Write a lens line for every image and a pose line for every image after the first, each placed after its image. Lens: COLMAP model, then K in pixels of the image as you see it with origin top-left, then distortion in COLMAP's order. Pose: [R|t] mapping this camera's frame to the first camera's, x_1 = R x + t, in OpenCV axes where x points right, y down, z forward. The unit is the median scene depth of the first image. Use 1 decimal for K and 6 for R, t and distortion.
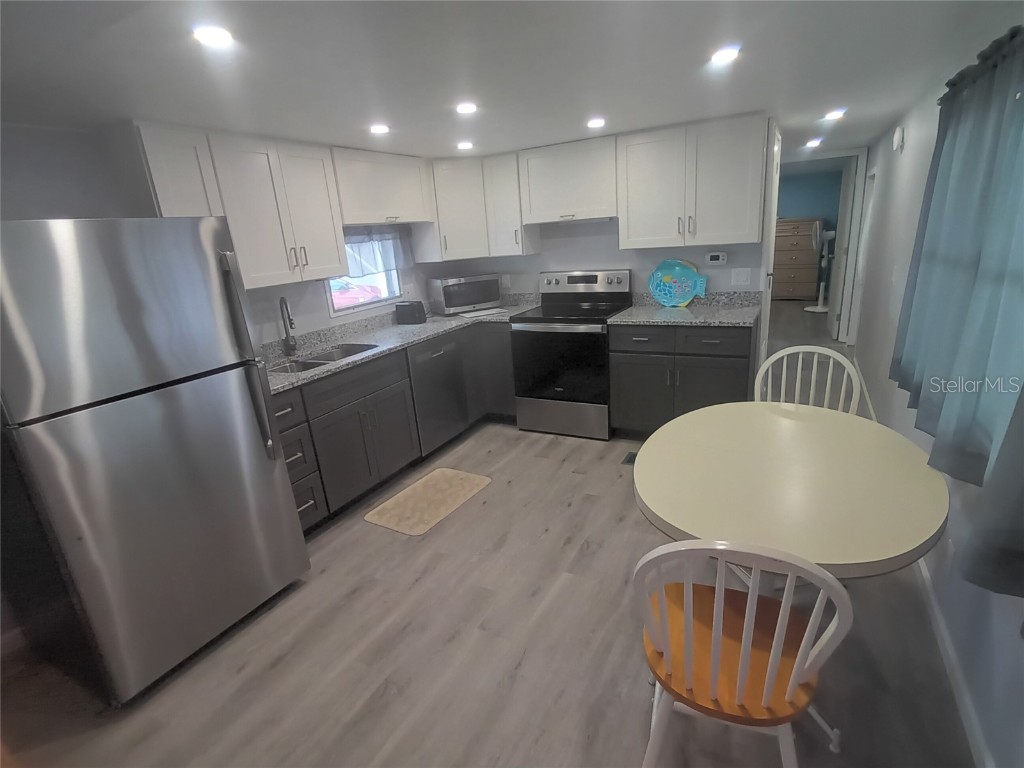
lens RADIAL K [[514.5, 0, 515.9], [0, 514.5, 400.2], [0, 0, 1]] dist [-0.030684, 0.019245]
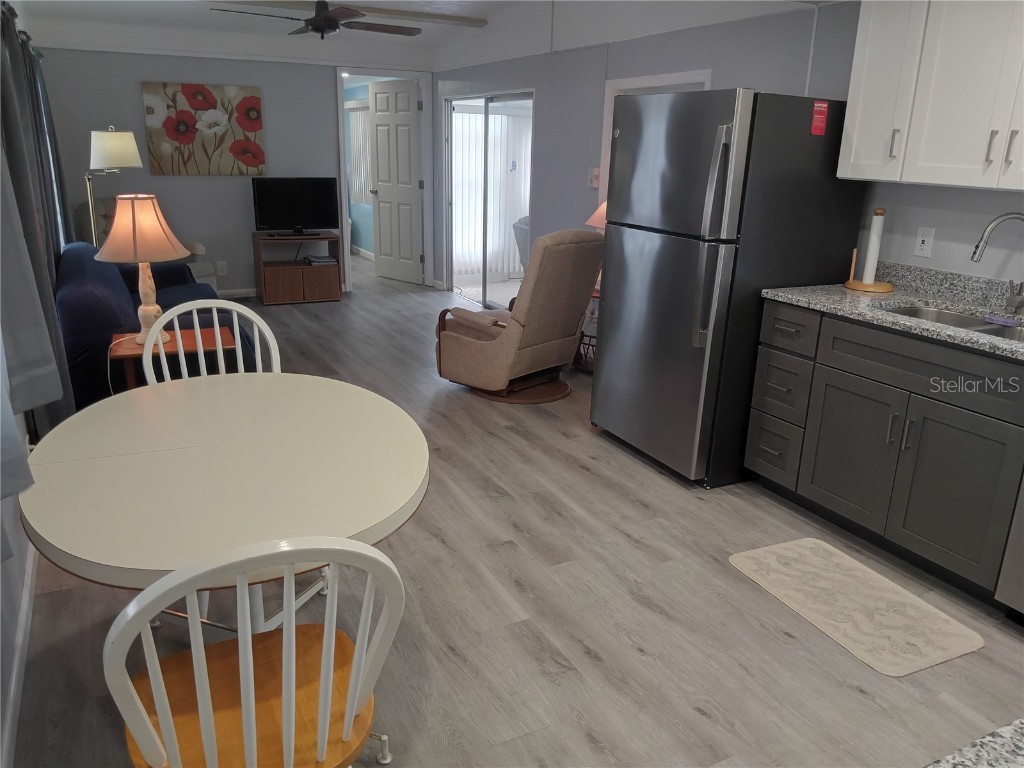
lens RADIAL K [[768.1, 0, 505.1], [0, 768.1, 381.0], [0, 0, 1]] dist [0.018621, -0.041648]
pose [[-0.569156, 0.297584, -0.766489, 0.577889], [-0.245538, 0.828158, 0.503850, -0.312594], [0.784712, 0.474972, -0.398283, 0.885857]]
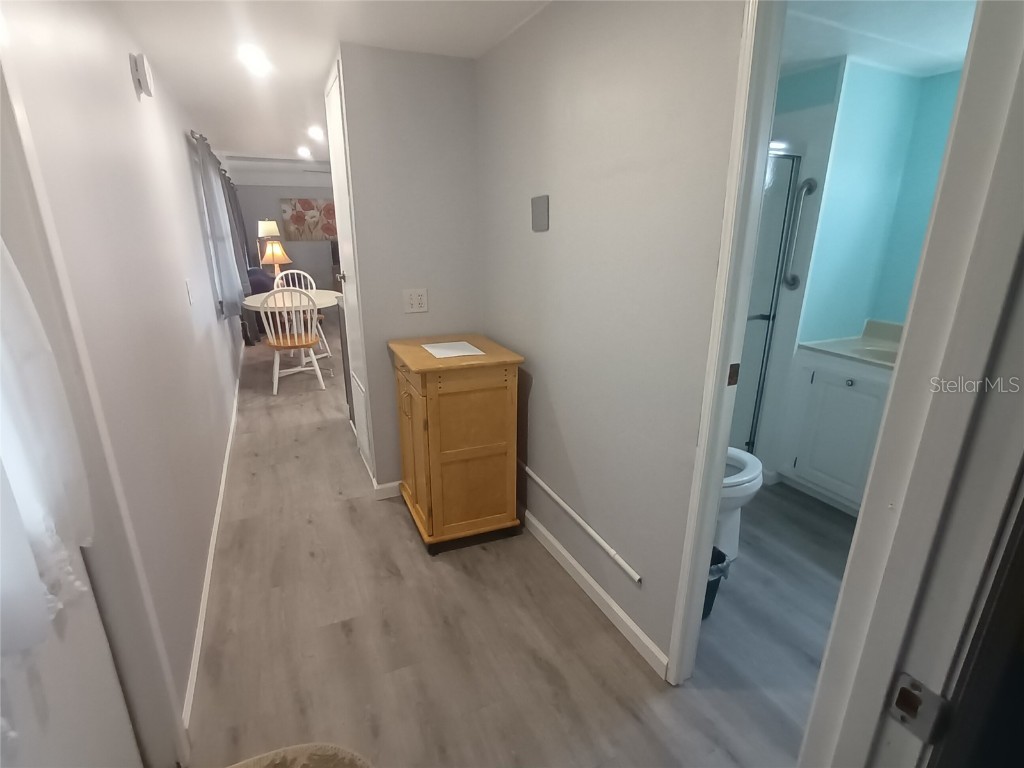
lens RADIAL K [[514.5, 0, 512.9], [0, 514.5, 393.4], [0, 0, 1]] dist [-0.030684, 0.019245]
pose [[-0.595019, 0.319028, -0.737682, 1.096710], [-0.214256, 0.821665, 0.528168, -0.643613], [0.774627, 0.472323, -0.420552, 1.807484]]
